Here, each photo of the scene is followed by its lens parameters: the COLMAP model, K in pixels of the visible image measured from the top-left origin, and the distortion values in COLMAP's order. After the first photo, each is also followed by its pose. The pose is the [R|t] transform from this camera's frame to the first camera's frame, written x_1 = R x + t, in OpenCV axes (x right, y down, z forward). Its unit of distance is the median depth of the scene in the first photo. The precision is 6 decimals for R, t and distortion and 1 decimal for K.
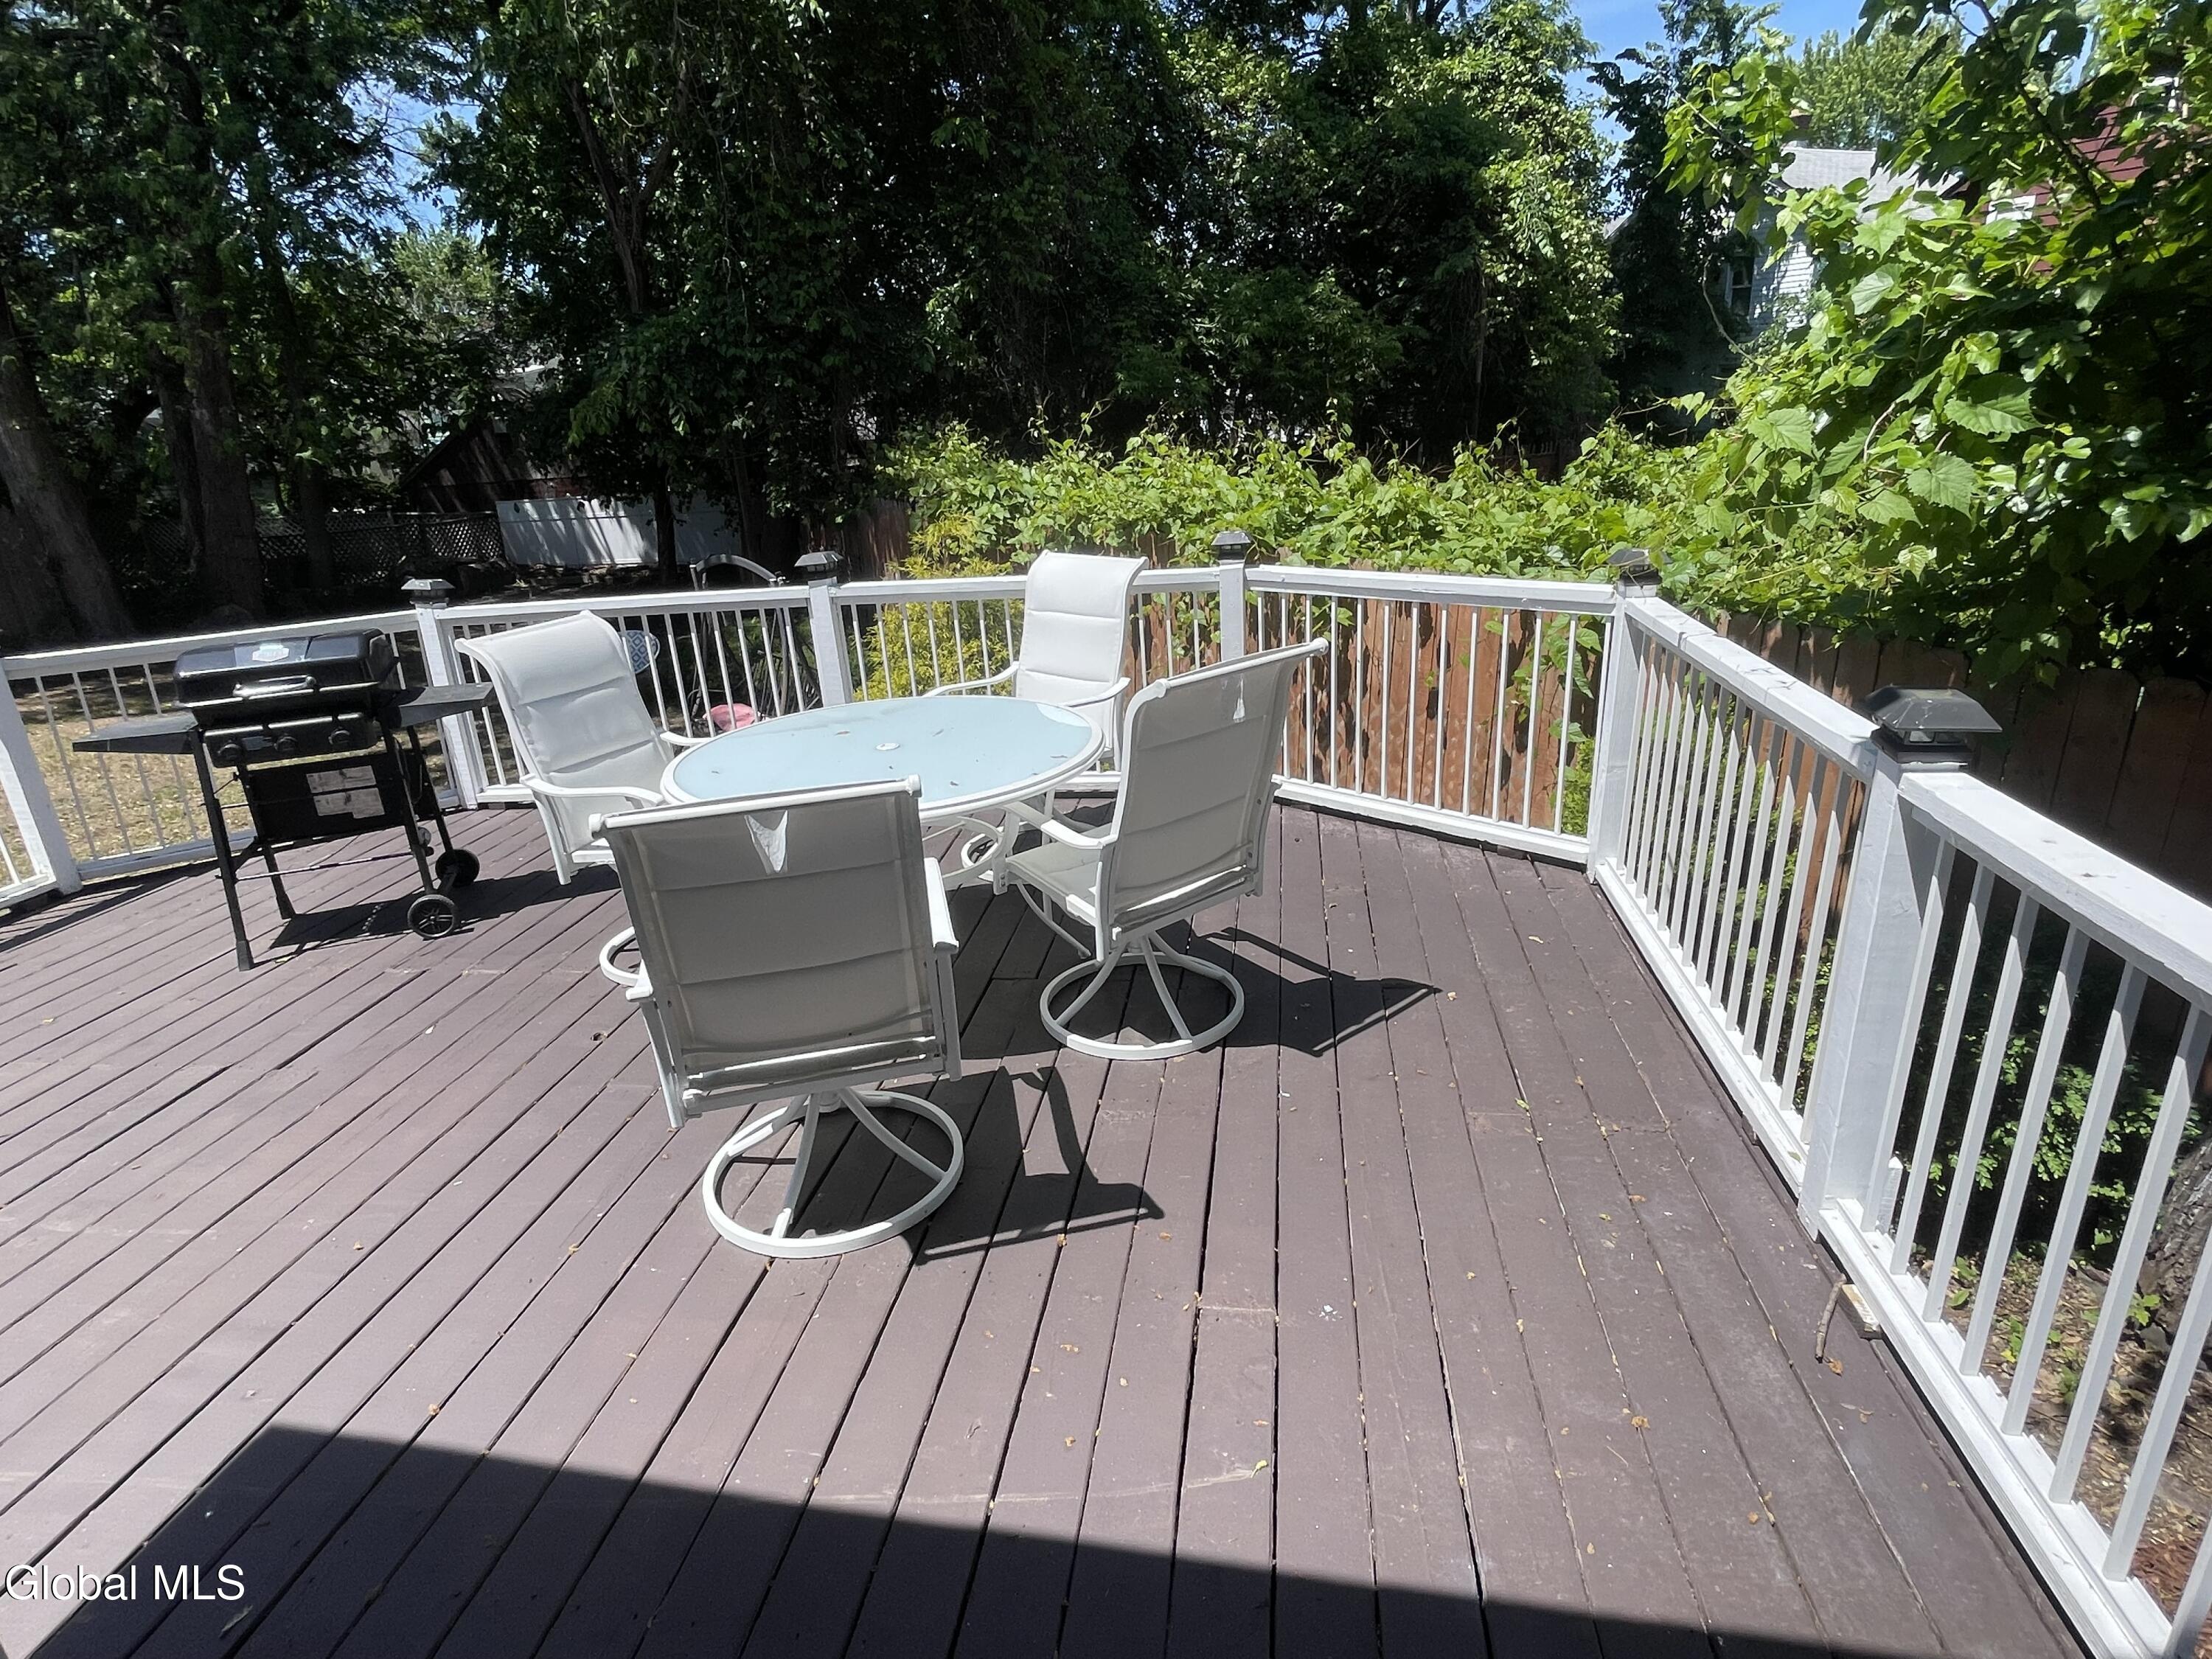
lens RADIAL K [[1169.9, 0, 1107.6], [0, 1169.9, 840.3], [0, 0, 1]] dist [-0.000526, -0.001052]
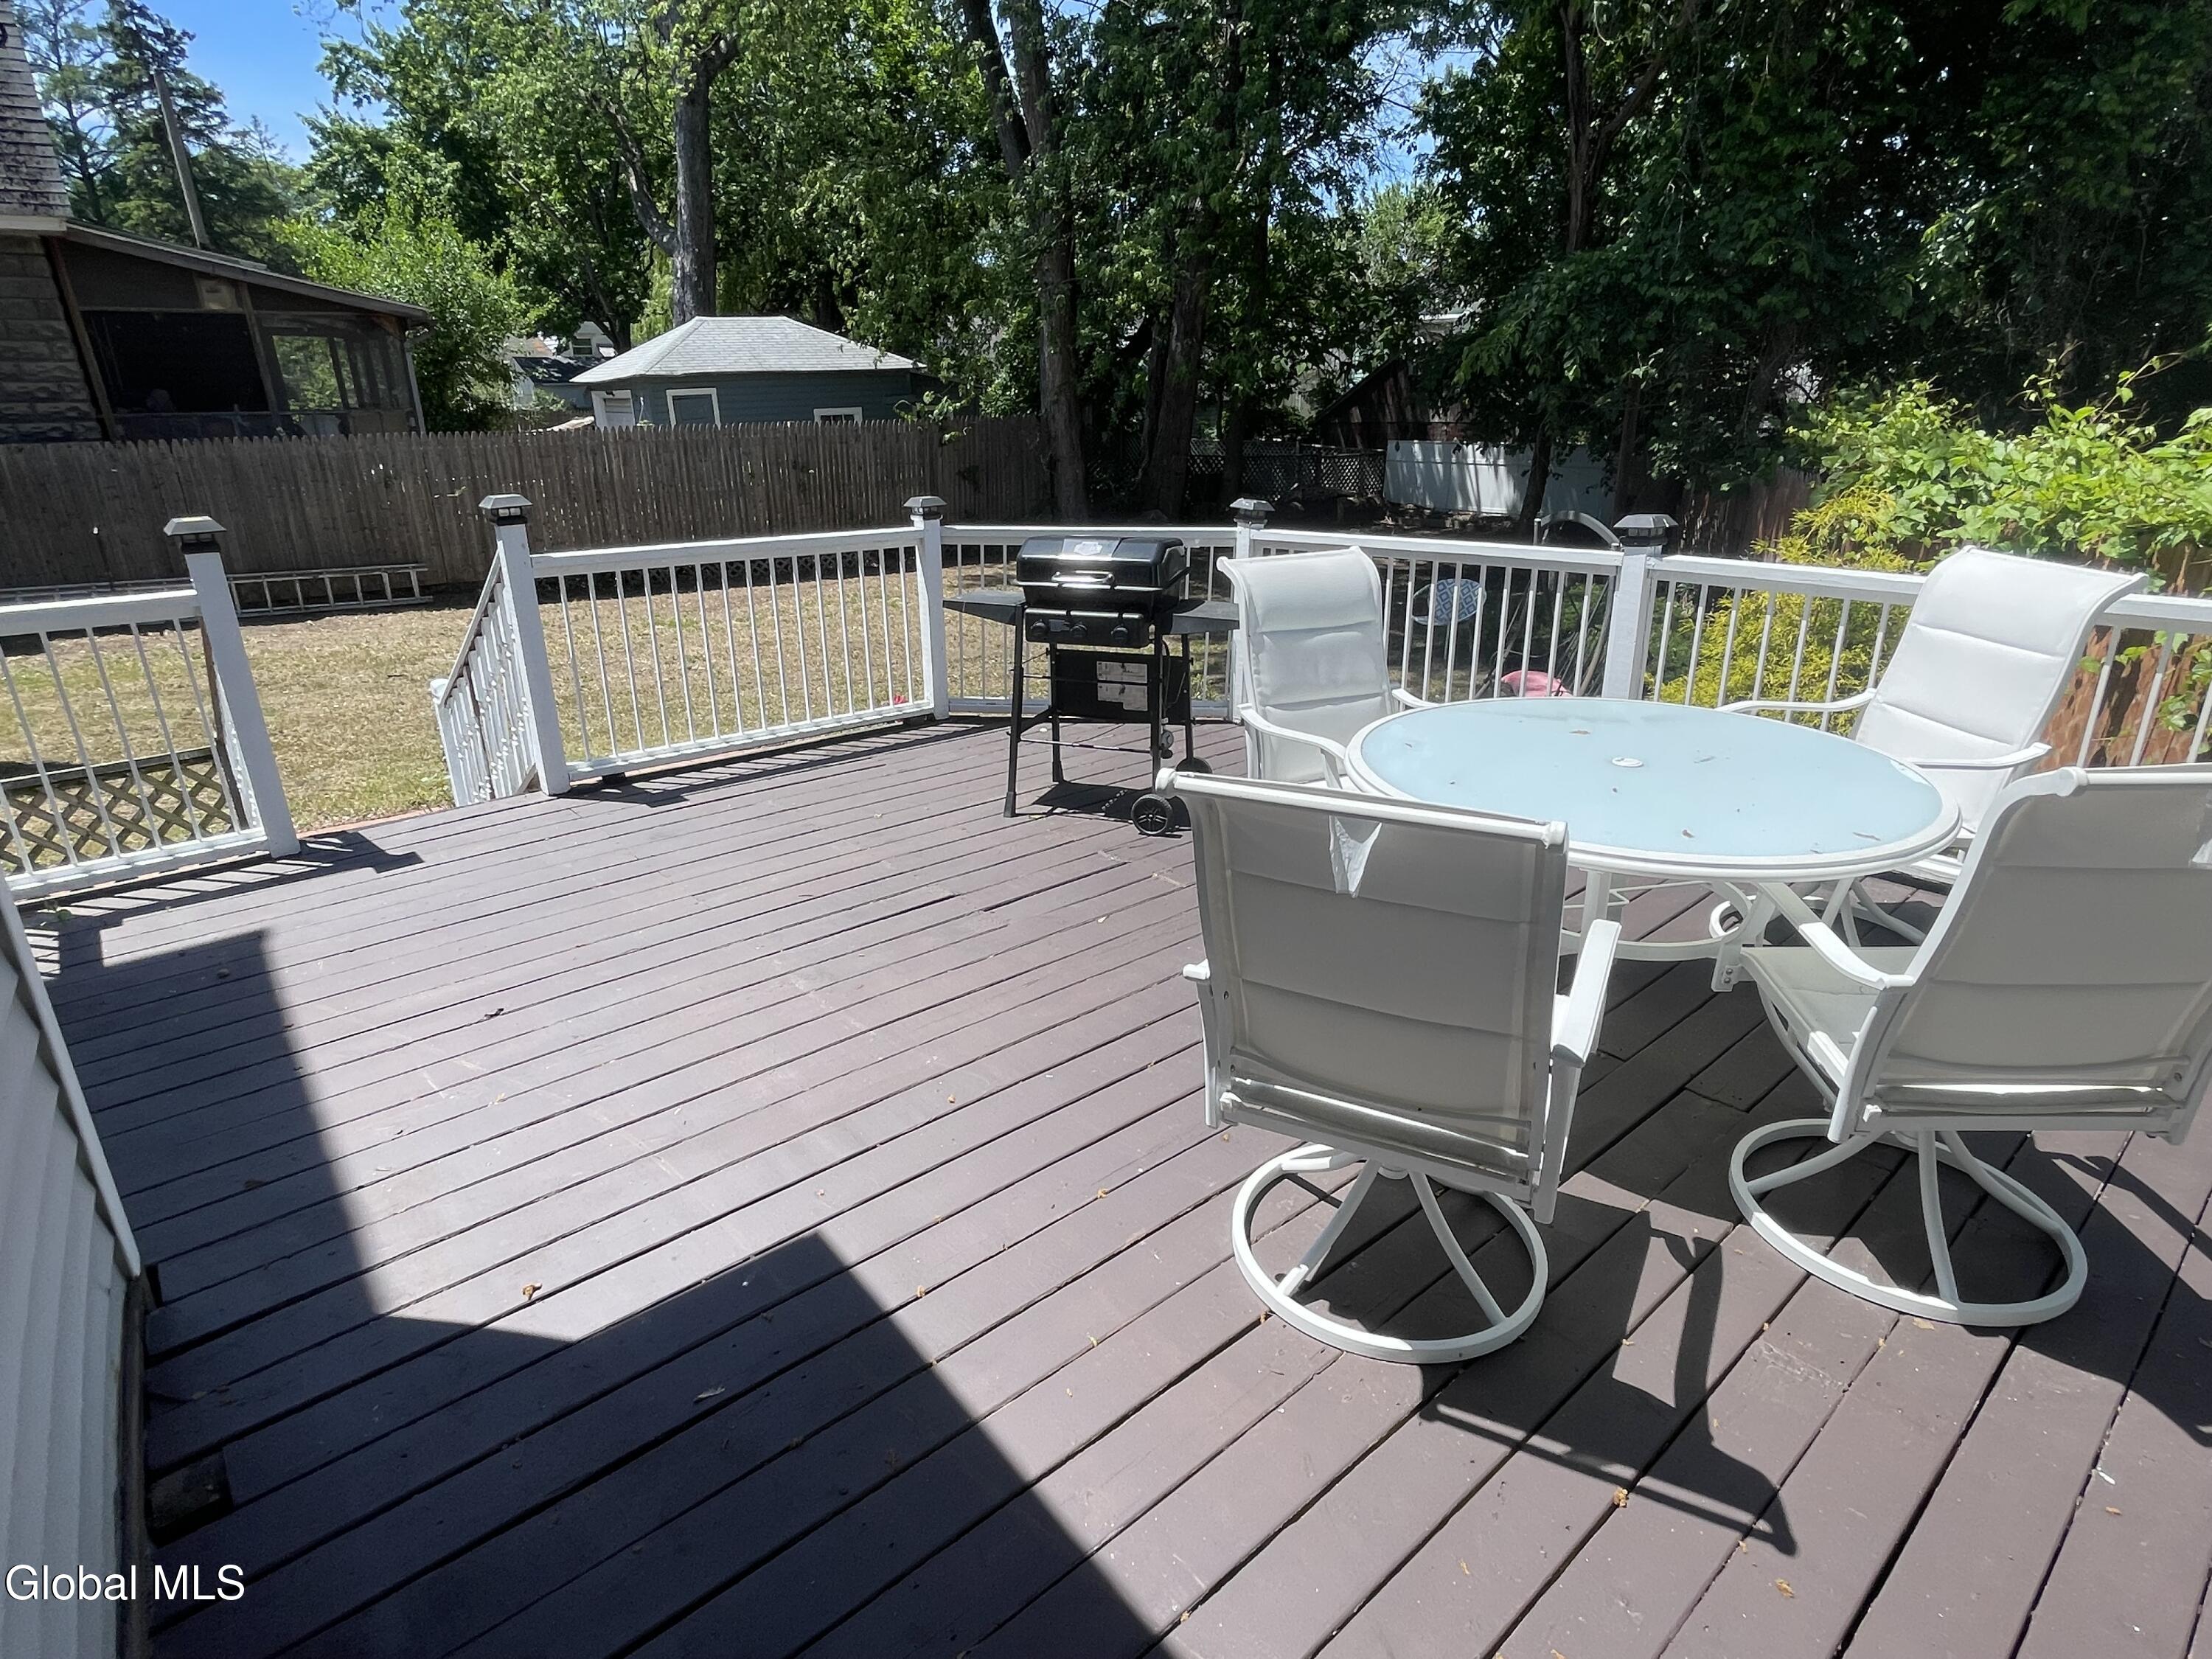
lens RADIAL K [[1169.9, 0, 1107.0], [0, 1169.9, 820.3], [0, 0, 1]] dist [-0.000526, -0.001052]
pose [[0.753553, 0.266333, -0.601020, 0.027192], [-0.254831, 0.961114, 0.106398, -0.031608], [0.605986, 0.072982, 0.792120, 0.139220]]
